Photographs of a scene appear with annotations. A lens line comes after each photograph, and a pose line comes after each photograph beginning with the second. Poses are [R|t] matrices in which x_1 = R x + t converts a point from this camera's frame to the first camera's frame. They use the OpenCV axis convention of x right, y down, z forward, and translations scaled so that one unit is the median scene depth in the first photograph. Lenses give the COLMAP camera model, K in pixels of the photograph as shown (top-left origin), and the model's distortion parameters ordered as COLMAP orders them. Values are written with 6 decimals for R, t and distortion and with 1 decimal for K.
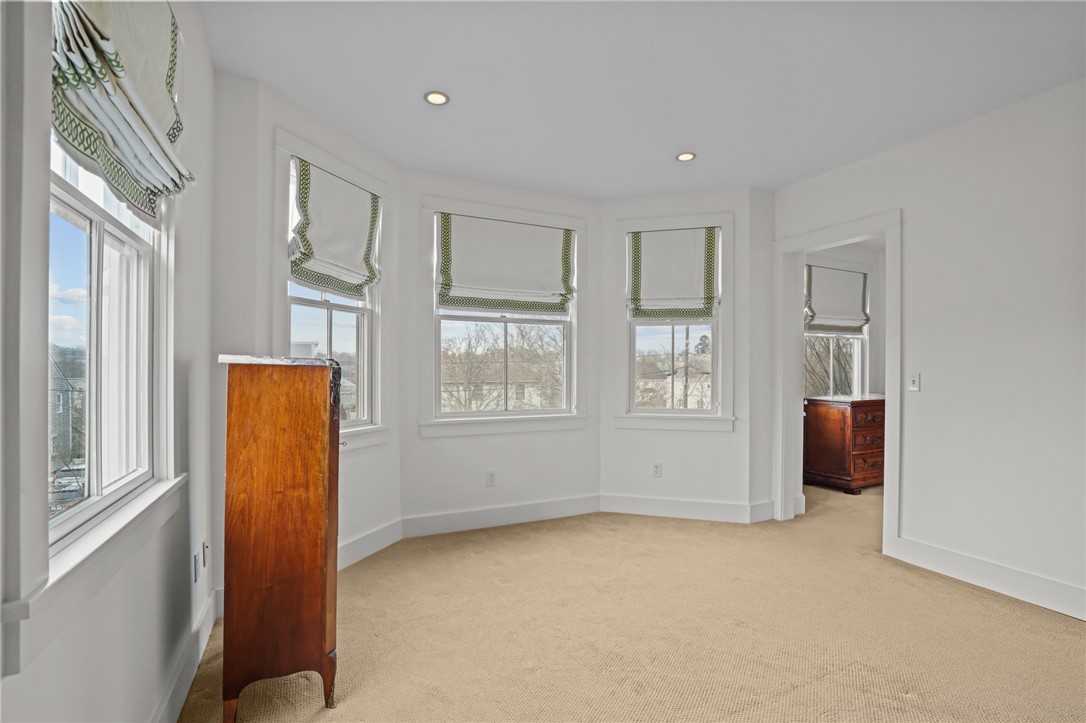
lens RADIAL K [[505.1, 0, 538.0], [0, 505.1, 366.6], [0, 0, 1]] dist [-0.058010, 0.020431]
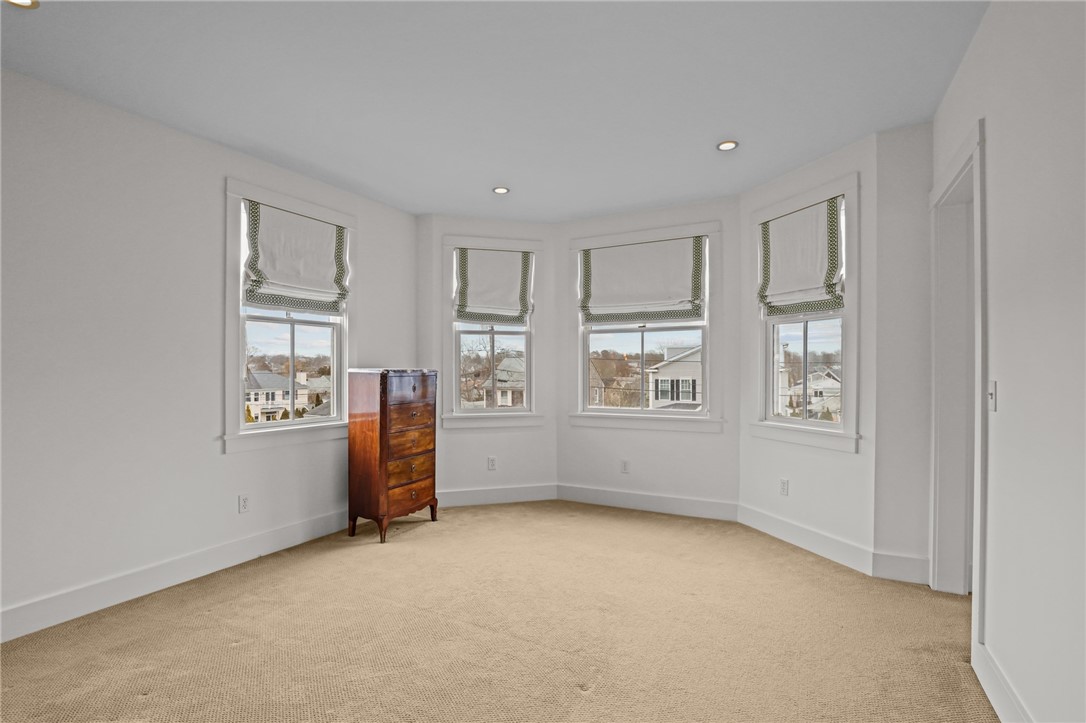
lens RADIAL K [[505.1, 0, 531.8], [0, 505.1, 366.8], [0, 0, 1]] dist [-0.058010, 0.020431]
pose [[0.585273, -0.008207, -0.810795, 0.791820], [0.007232, 0.999962, -0.004902, -0.005768], [0.810804, -0.002995, 0.585310, 0.151304]]
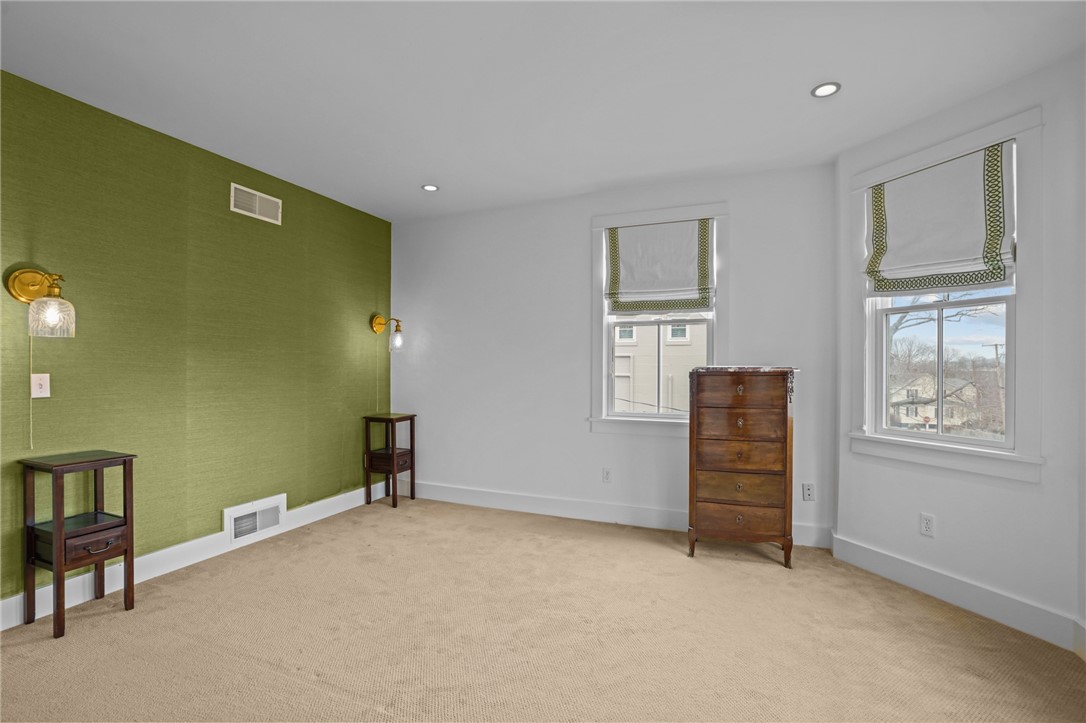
lens RADIAL K [[505.1, 0, 554.5], [0, 505.1, 367.1], [0, 0, 1]] dist [-0.058010, 0.020431]
pose [[-0.733820, -0.004147, -0.679331, 0.609139], [-0.001418, 0.999989, -0.004572, -0.003119], [0.679342, -0.002391, -0.733818, 1.002648]]
